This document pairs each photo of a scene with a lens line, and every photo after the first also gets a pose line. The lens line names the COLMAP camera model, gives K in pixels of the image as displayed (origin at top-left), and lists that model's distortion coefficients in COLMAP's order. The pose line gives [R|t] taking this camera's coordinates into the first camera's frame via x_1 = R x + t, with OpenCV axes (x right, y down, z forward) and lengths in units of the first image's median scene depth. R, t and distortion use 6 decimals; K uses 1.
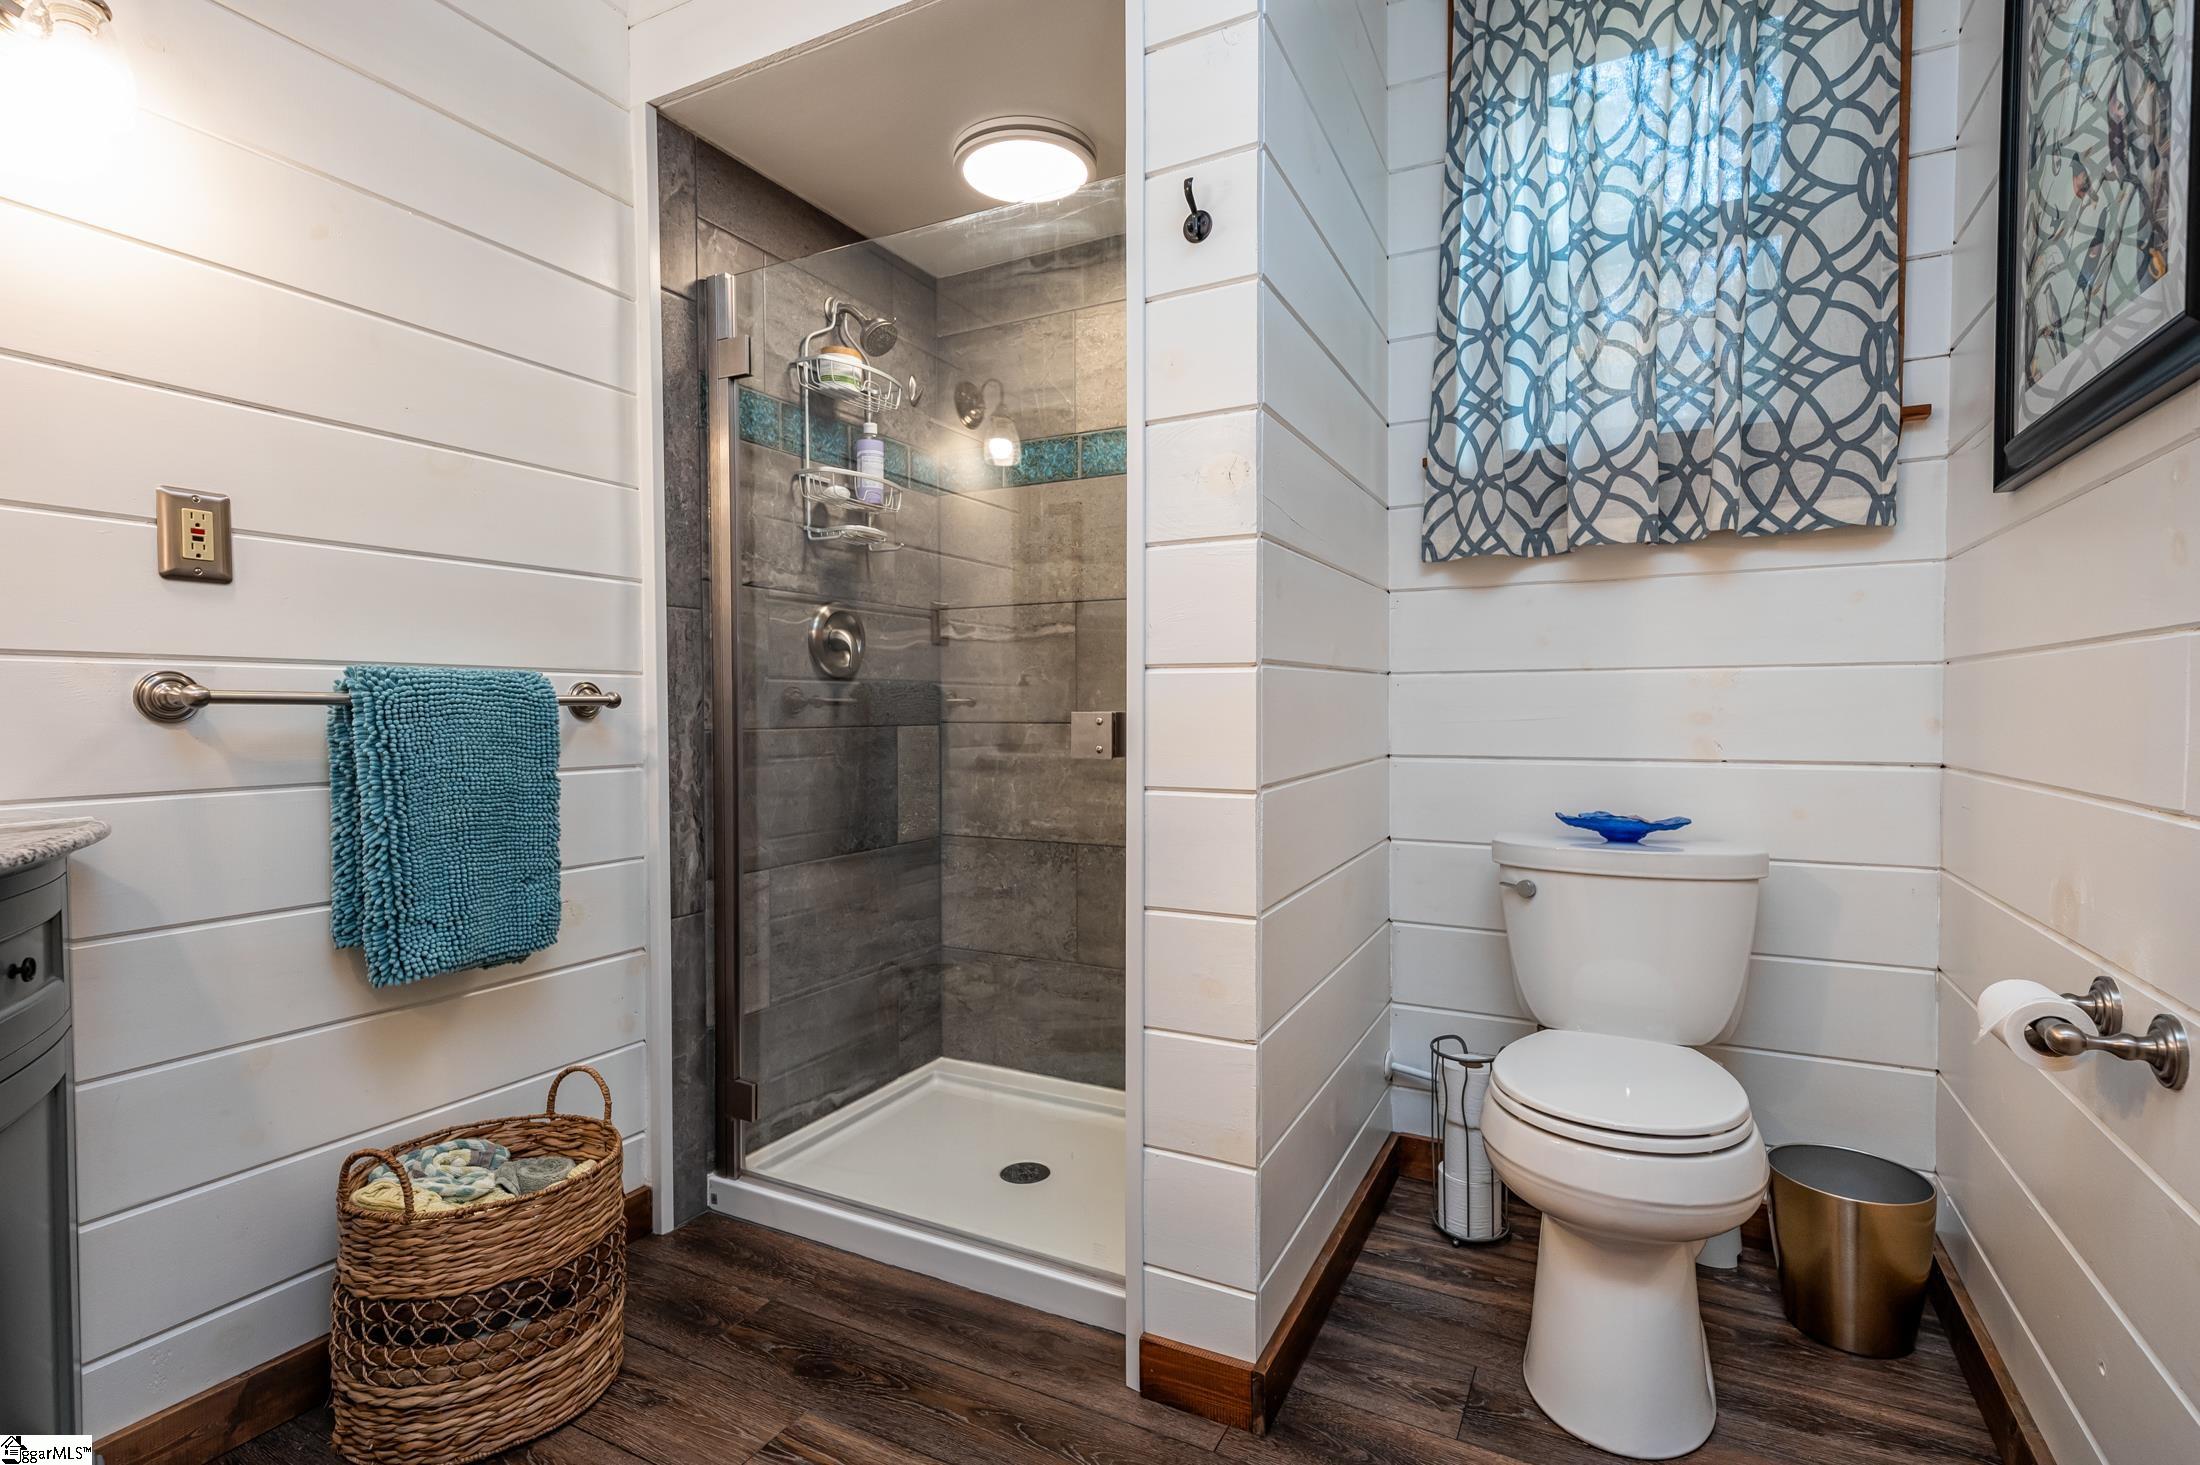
lens RADIAL K [[1053.1, 0, 1100.0], [0, 1053.1, 732.5], [0, 0, 1]] dist [0.000341, 0.000120]
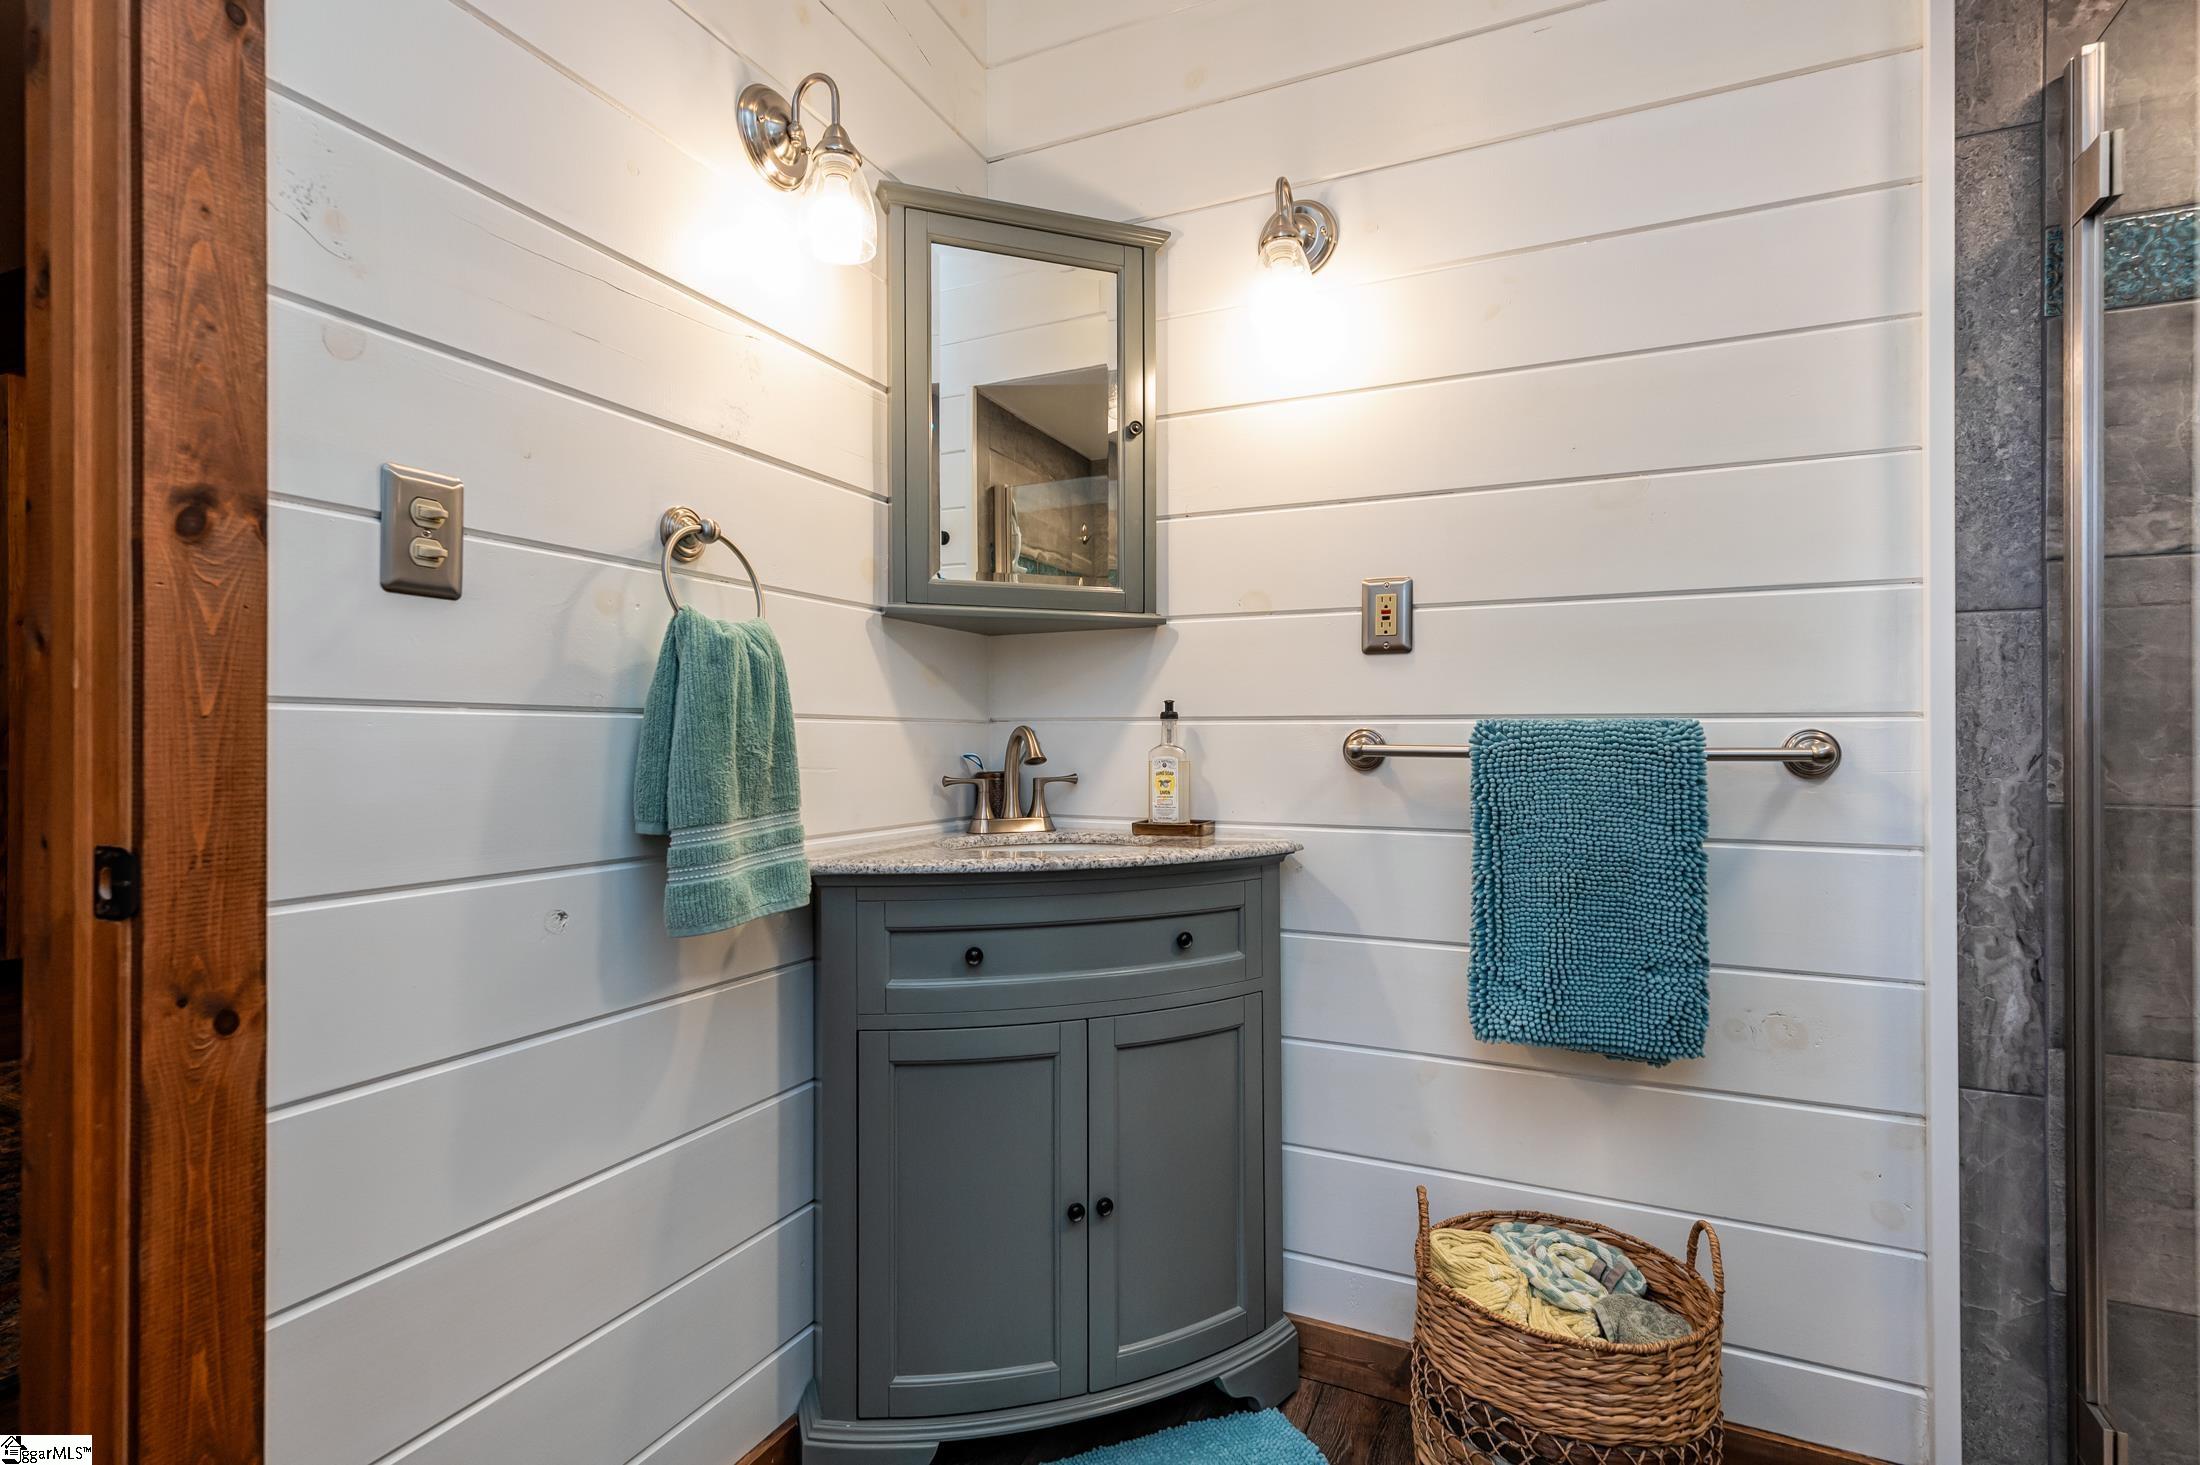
lens RADIAL K [[1061.3, 0, 1100.0], [0, 1061.3, 732.5], [0, 0, 1]] dist [0.001183, -0.000315]
pose [[0.040533, -0.005887, -0.999161, 0.238141], [-0.026849, 0.999615, -0.006979, -0.025591], [0.998817, 0.027110, 0.040359, 0.442312]]
